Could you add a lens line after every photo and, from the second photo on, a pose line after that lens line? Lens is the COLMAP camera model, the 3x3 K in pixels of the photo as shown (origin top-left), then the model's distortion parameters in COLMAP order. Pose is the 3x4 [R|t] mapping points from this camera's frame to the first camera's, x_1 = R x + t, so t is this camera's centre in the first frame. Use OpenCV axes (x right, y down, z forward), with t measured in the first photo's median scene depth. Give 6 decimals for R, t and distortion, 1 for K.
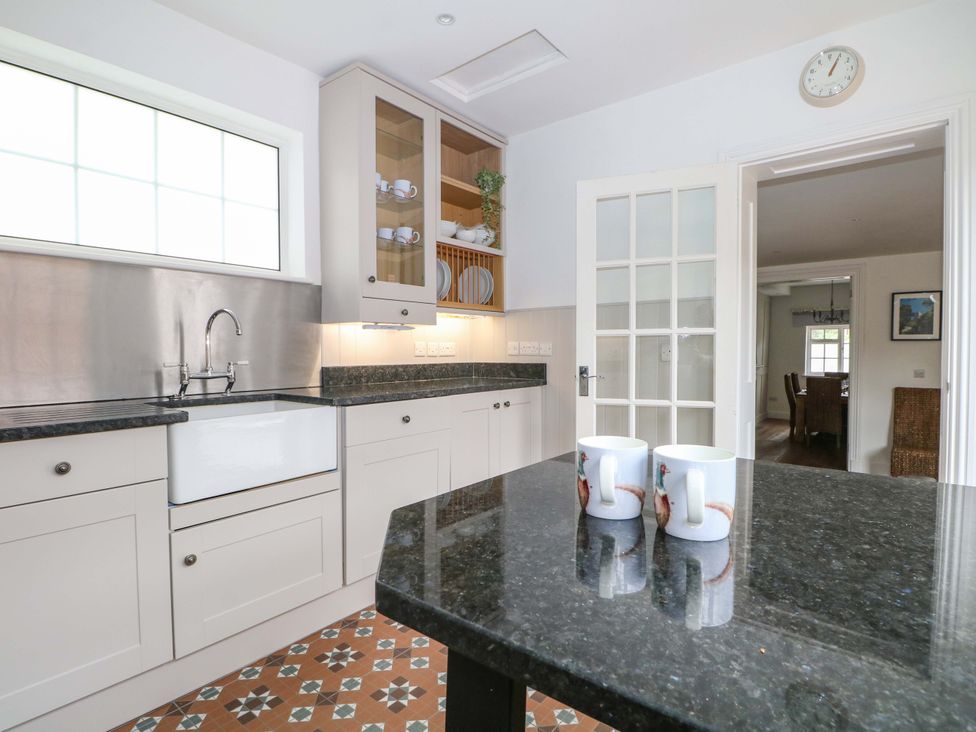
lens RADIAL K [[508.7, 0, 487.2], [0, 508.7, 361.0], [0, 0, 1]] dist [0.000755, -0.012284]
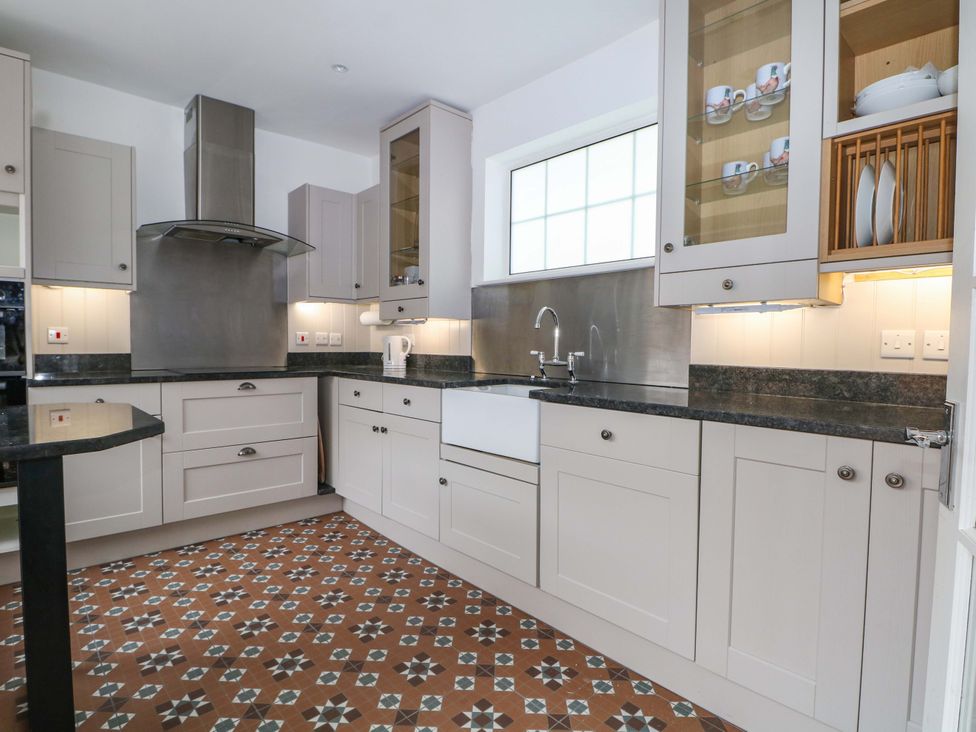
lens RADIAL K [[508.7, 0, 489.1], [0, 508.7, 362.1], [0, 0, 1]] dist [0.000755, -0.012284]
pose [[-0.136923, 0.042080, -0.989687, 0.561300], [-0.032501, 0.998369, 0.046946, -0.020819], [0.990048, 0.038594, -0.135332, 0.864428]]
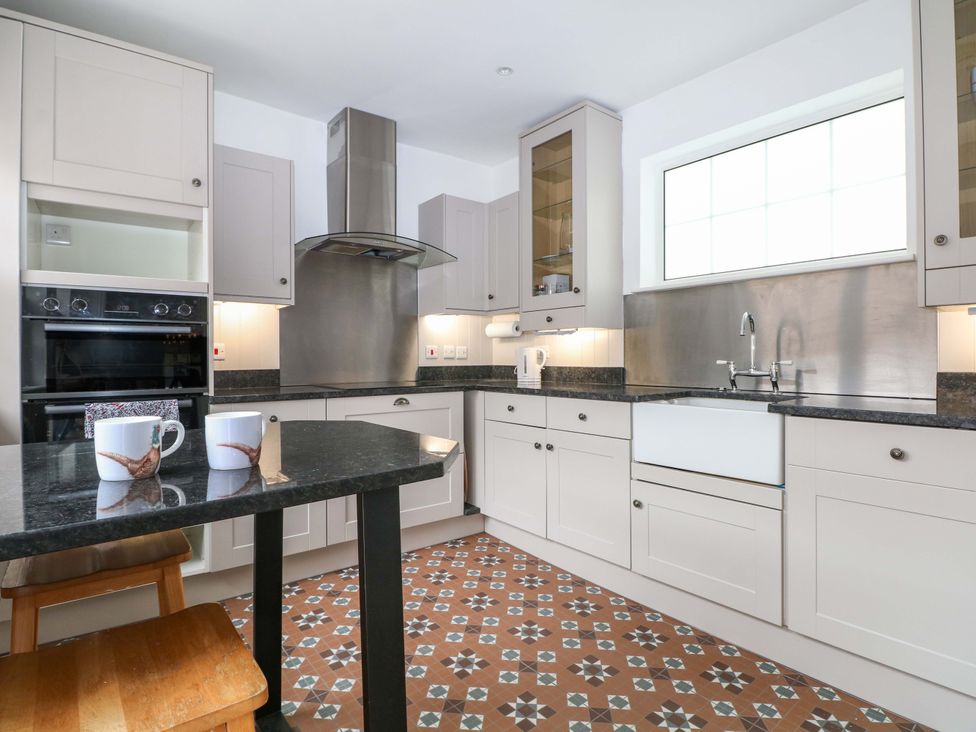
lens RADIAL K [[508.7, 0, 489.6], [0, 508.7, 358.9], [0, 0, 1]] dist [0.000755, -0.012284]
pose [[-0.210991, 0.011835, -0.977416, 0.543961], [-0.017020, 0.999731, 0.015779, -0.008205], [0.977340, 0.019965, -0.210733, 0.582898]]
